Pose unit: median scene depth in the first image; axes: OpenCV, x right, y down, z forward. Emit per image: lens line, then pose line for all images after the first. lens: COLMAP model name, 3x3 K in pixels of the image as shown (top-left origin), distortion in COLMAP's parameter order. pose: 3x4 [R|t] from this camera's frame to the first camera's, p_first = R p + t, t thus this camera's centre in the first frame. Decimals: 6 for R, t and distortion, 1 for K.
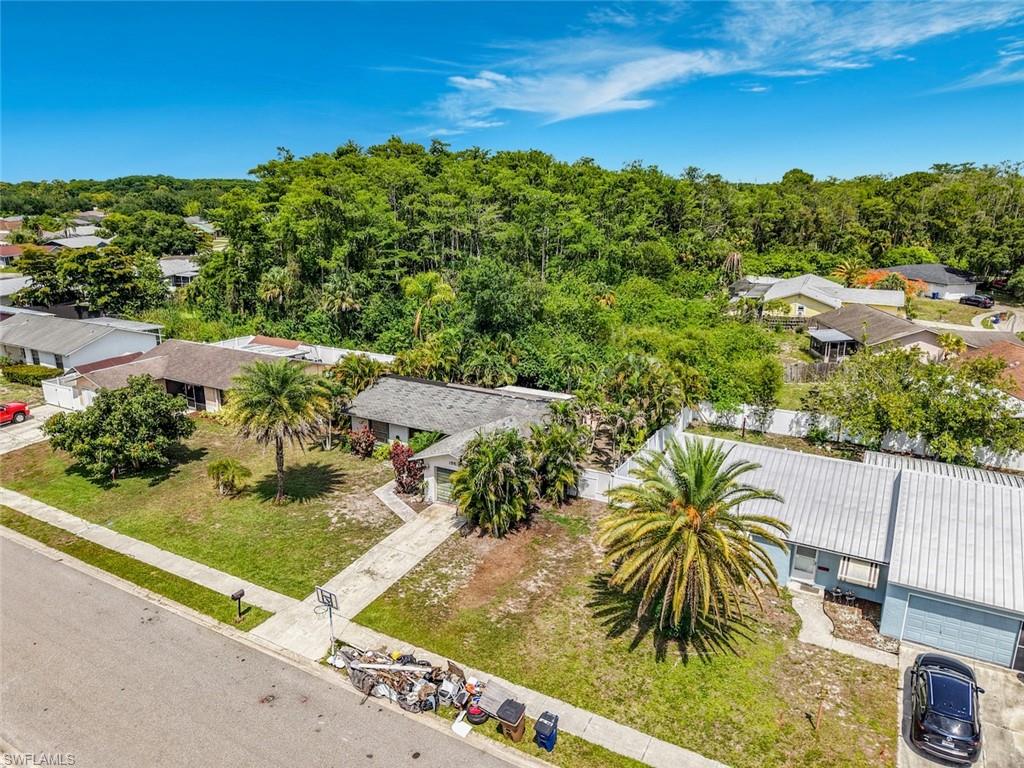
lens RADIAL K [[714.0, 0, 512.1], [0, 714.0, 368.2], [0, 0, 1]] dist [-0.002927, -0.002735]
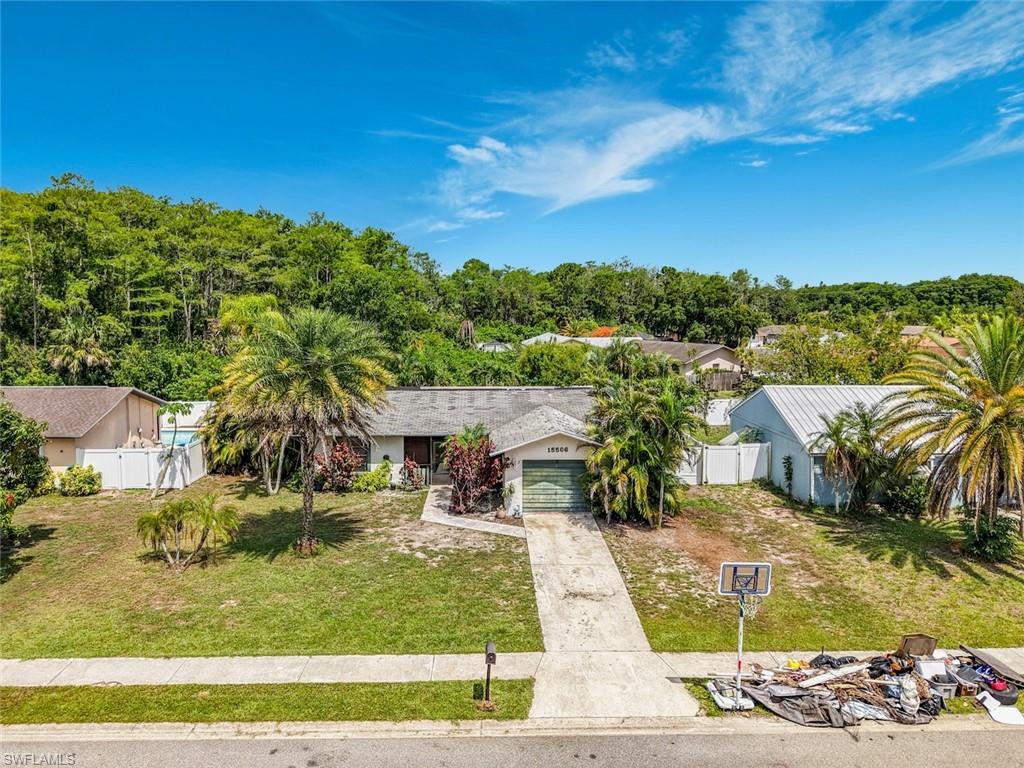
lens RADIAL K [[708.3, 0, 508.0], [0, 708.3, 351.6], [0, 0, 1]] dist [0.001074, -0.006582]
pose [[0.859370, -0.032187, 0.510341, -0.457752], [0.127671, 0.979916, -0.153183, 0.130263], [-0.495161, 0.196797, 0.846219, 0.363480]]
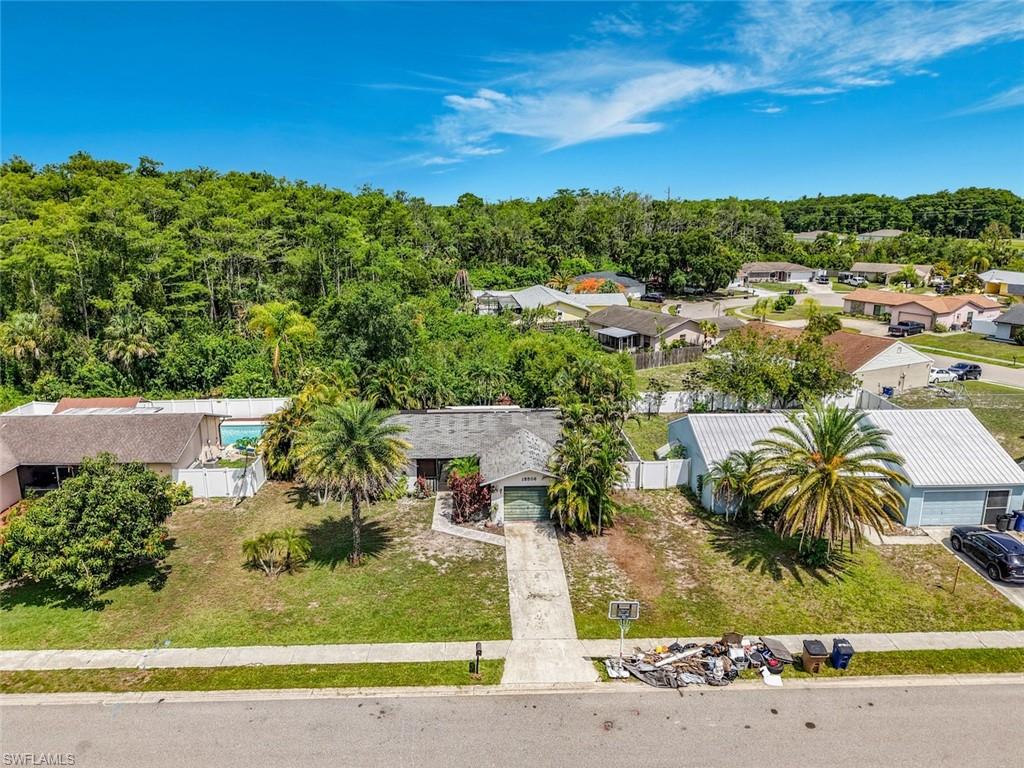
lens RADIAL K [[708.3, 0, 508.6], [0, 708.3, 383.0], [0, 0, 1]] dist [0.001326, -0.002759]
pose [[0.856325, -0.128281, 0.500251, -0.551922], [0.133235, 0.990744, 0.025989, -0.029959], [-0.498955, 0.044396, 0.865490, 0.124609]]
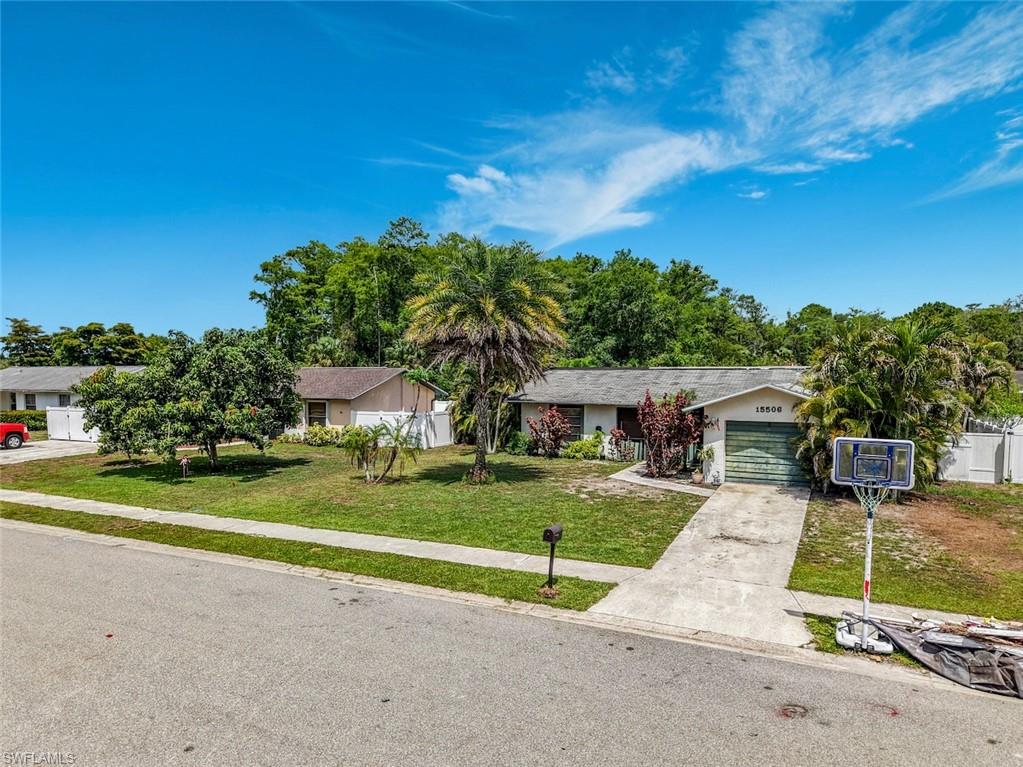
lens RADIAL K [[695.1, 0, 506.6], [0, 695.1, 404.3], [0, 0, 1]] dist [0.038197, -0.005134]
pose [[0.998799, -0.001709, 0.048971, -0.315684], [0.011971, 0.977623, -0.210026, 0.238182], [-0.047516, 0.210360, 0.976469, 0.382932]]
